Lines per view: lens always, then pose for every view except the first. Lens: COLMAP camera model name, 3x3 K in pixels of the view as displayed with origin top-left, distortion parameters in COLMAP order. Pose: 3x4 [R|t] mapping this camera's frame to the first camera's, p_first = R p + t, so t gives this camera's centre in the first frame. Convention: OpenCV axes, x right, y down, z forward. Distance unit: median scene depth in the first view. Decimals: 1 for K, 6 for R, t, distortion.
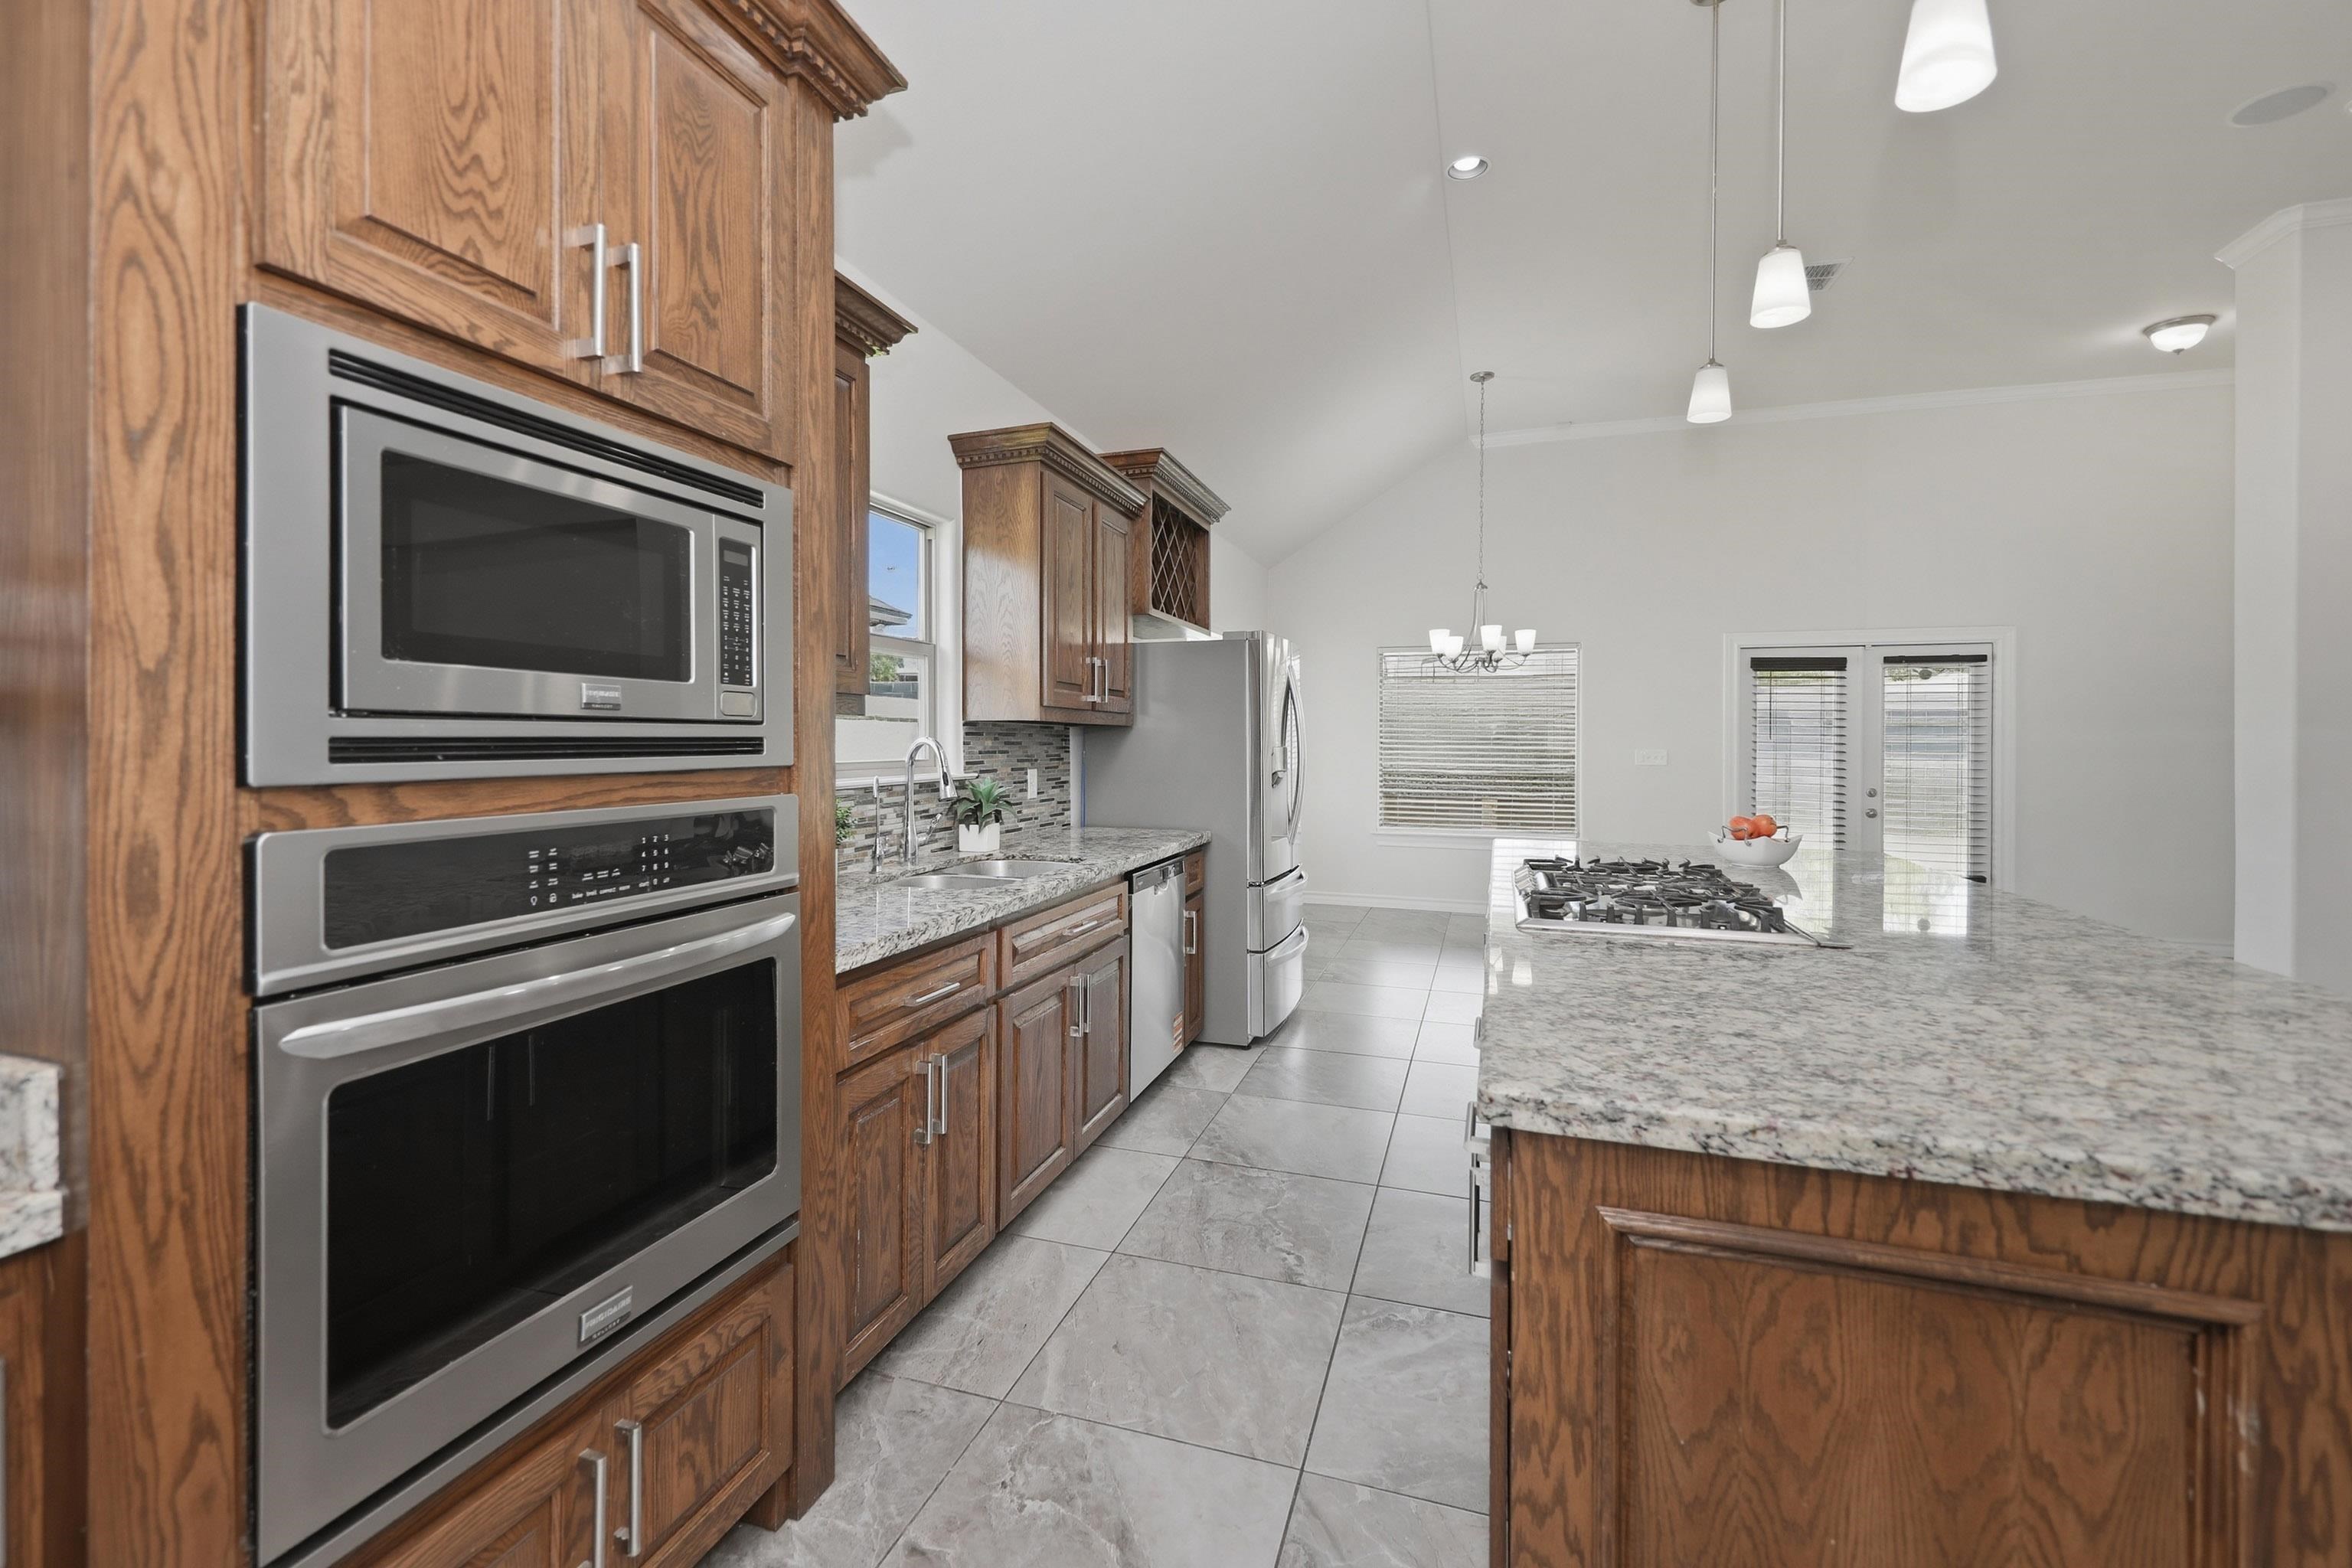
lens RADIAL K [[984.8, 0, 1174.1], [0, 984.8, 746.4], [0, 0, 1]] dist [0.000927, -0.001131]
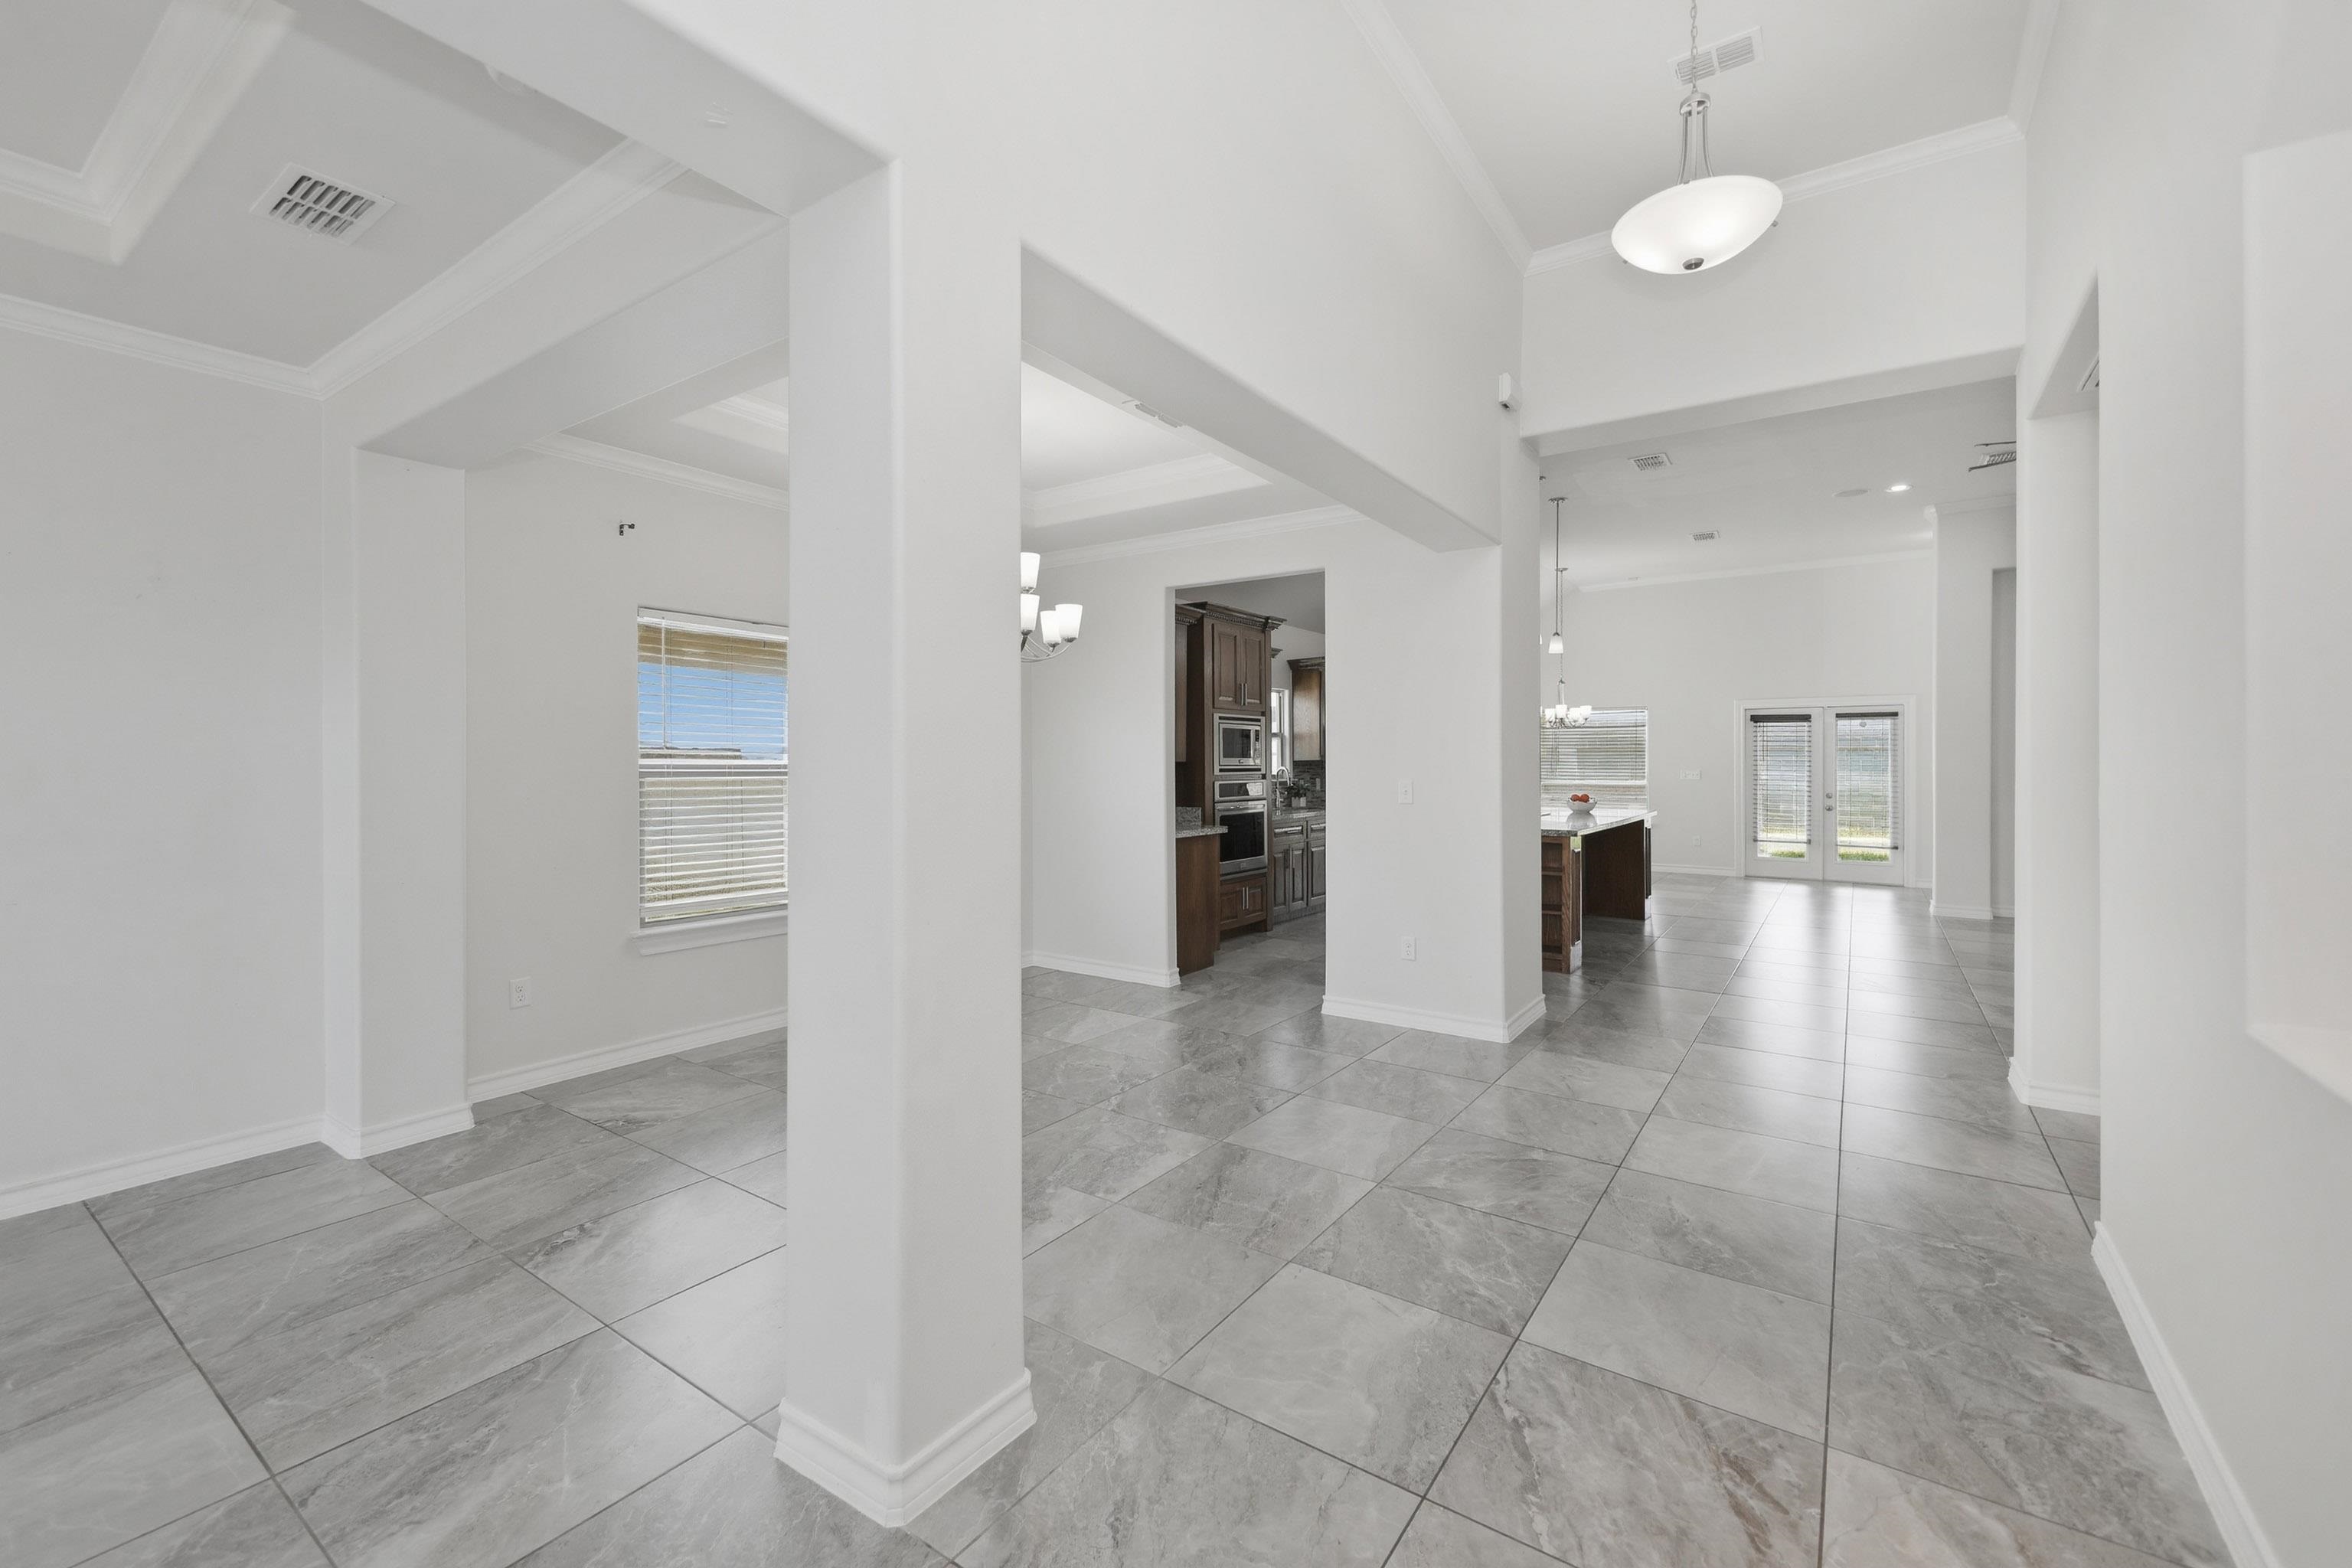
lens RADIAL K [[967.0, 0, 1178.8], [0, 967.0, 764.4], [0, 0, 1]] dist [-0.000787, -0.000901]
pose [[0.957736, -0.002743, -0.287636, 0.285840], [0.002081, 0.999994, -0.002605, -0.008436], [0.287642, 0.001896, 0.957736, -1.864505]]
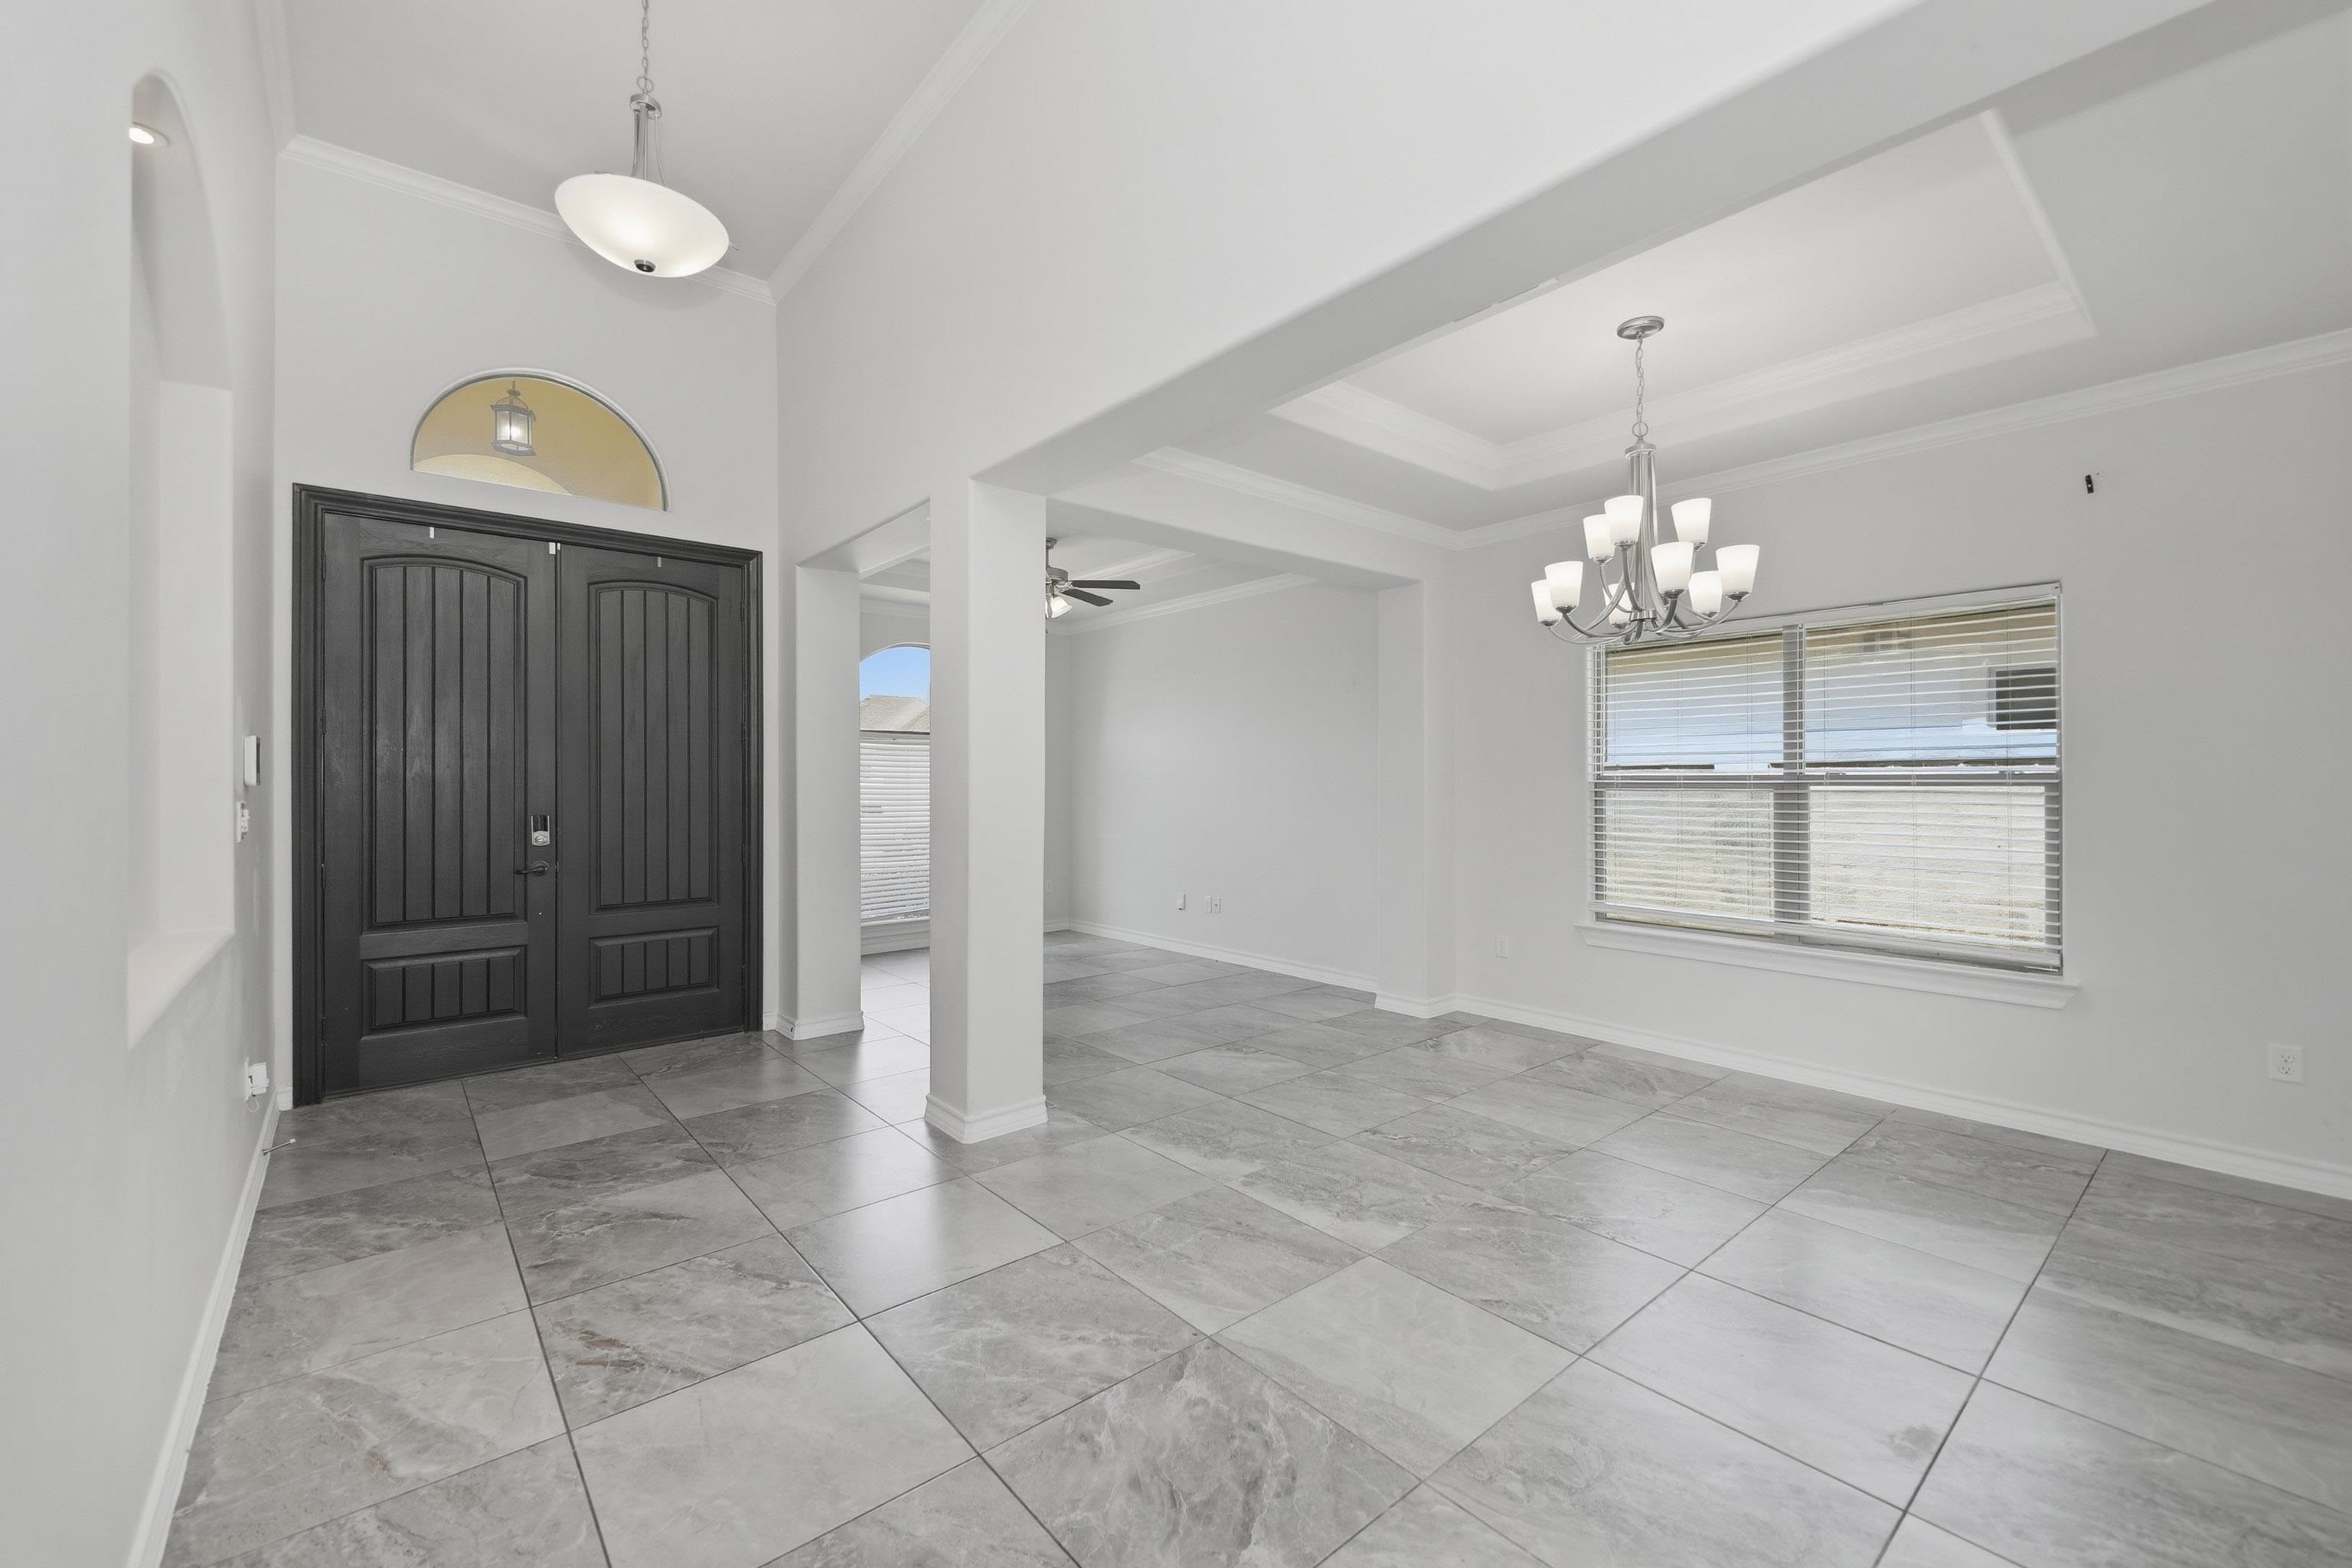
lens RADIAL K [[955.1, 0, 1176.0], [0, 955.1, 784.0], [0, 0, 1]] dist [0.000318, -0.000377]
pose [[-0.522592, 0.000560, -0.852583, 0.801194], [-0.005726, 0.999975, 0.004167, -0.001207], [0.852564, 0.007060, -0.522576, -0.558388]]
